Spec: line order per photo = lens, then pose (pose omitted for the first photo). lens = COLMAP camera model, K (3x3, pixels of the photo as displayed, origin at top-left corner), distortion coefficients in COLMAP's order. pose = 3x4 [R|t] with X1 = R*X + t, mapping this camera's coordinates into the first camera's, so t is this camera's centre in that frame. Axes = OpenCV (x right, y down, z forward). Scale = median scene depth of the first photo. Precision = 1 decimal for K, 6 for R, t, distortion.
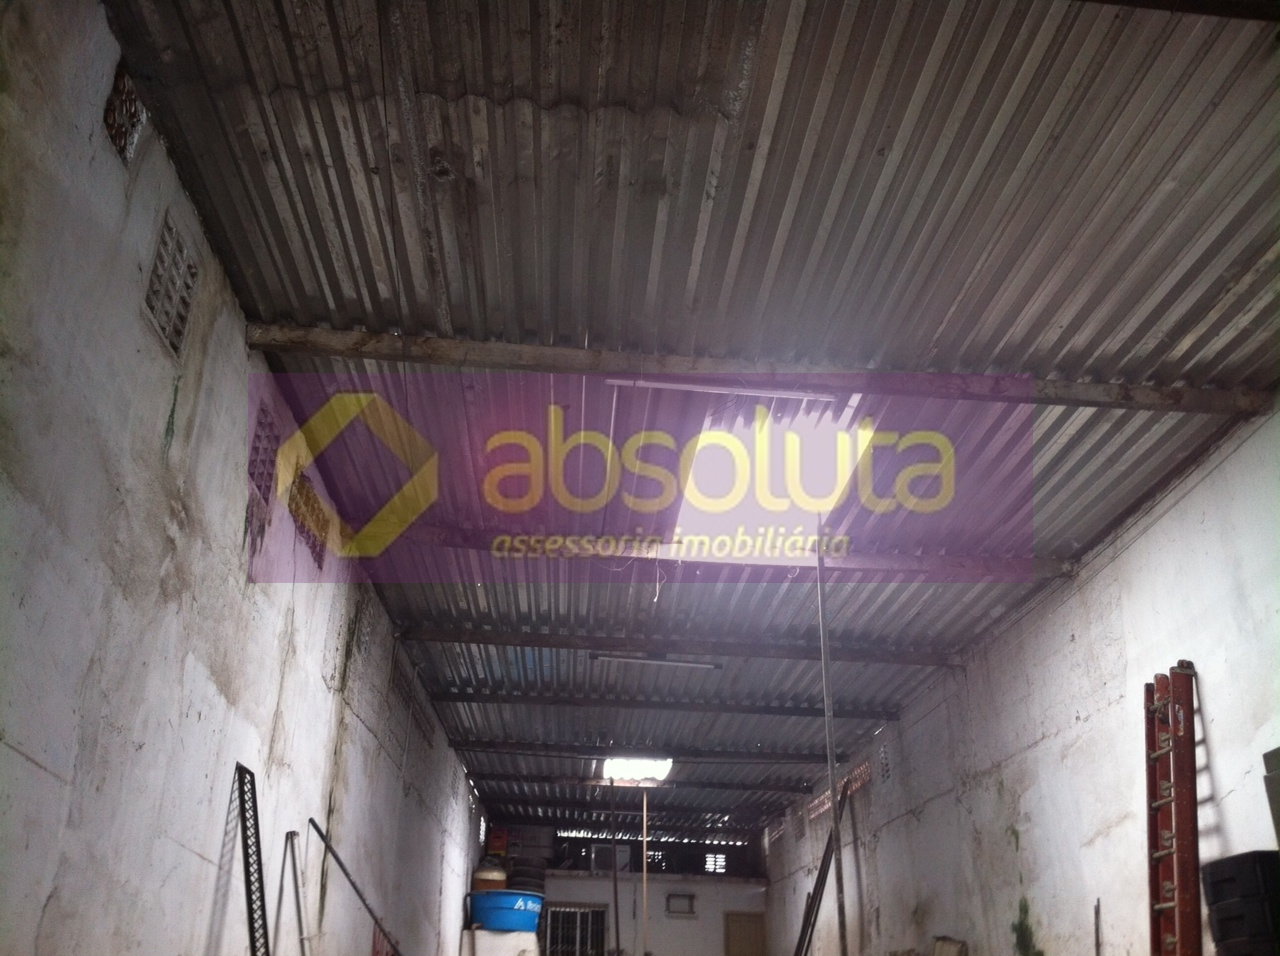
lens RADIAL K [[1256.2, 0, 640.0], [0, 1256.2, 478.0], [0, 0, 1]] dist [0.001737, -0.012543]
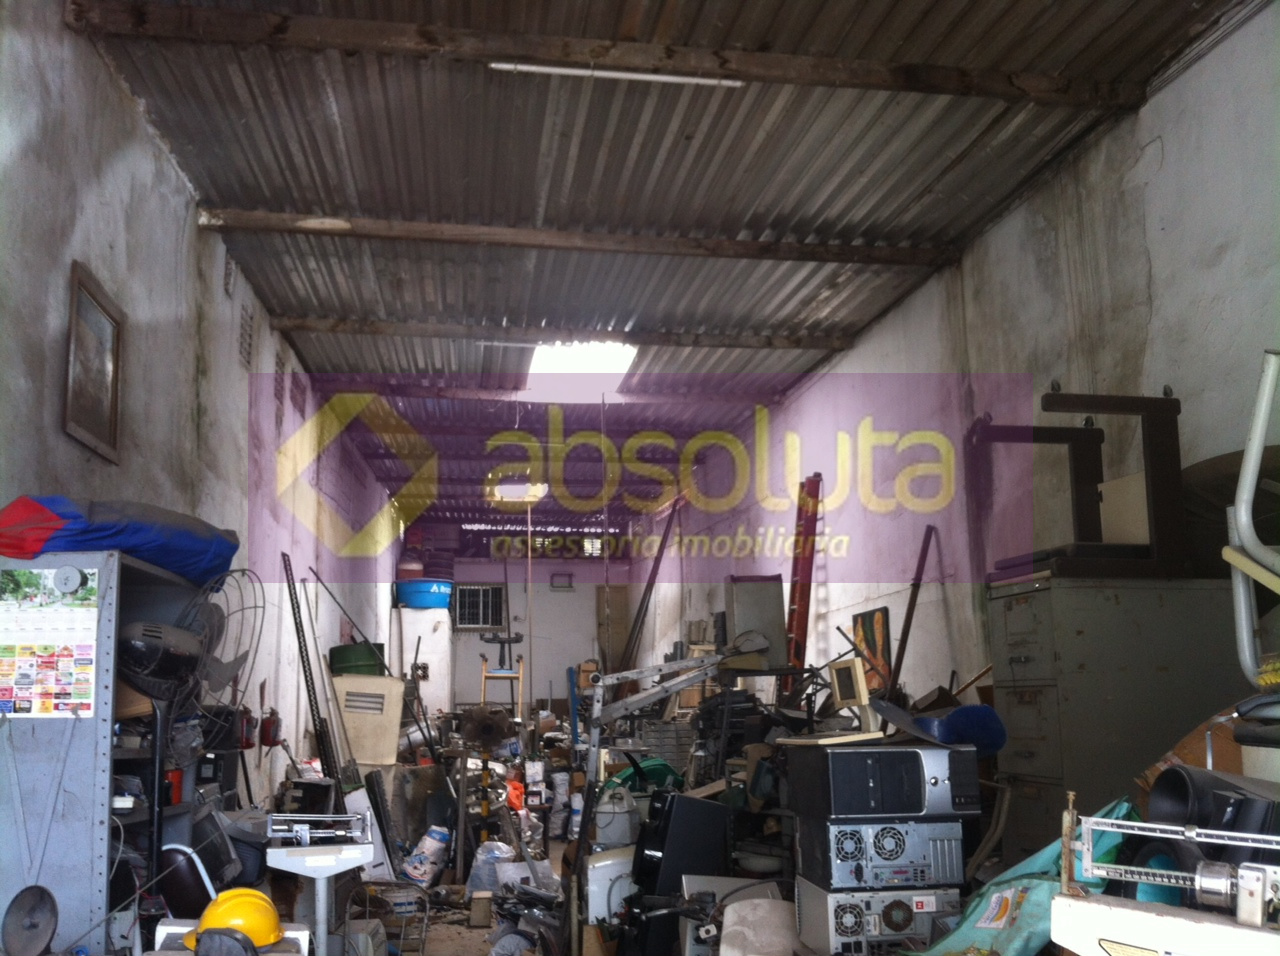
lens RADIAL K [[1294.1, 0, 640.0], [0, 1294.1, 478.0], [0, 0, 1]] dist [0.107350, -0.002594]
pose [[0.997427, -0.015953, 0.069887, 0.026055], [-0.003064, 0.964543, 0.263908, -0.133272], [-0.071619, -0.263443, 0.962013, -0.297086]]
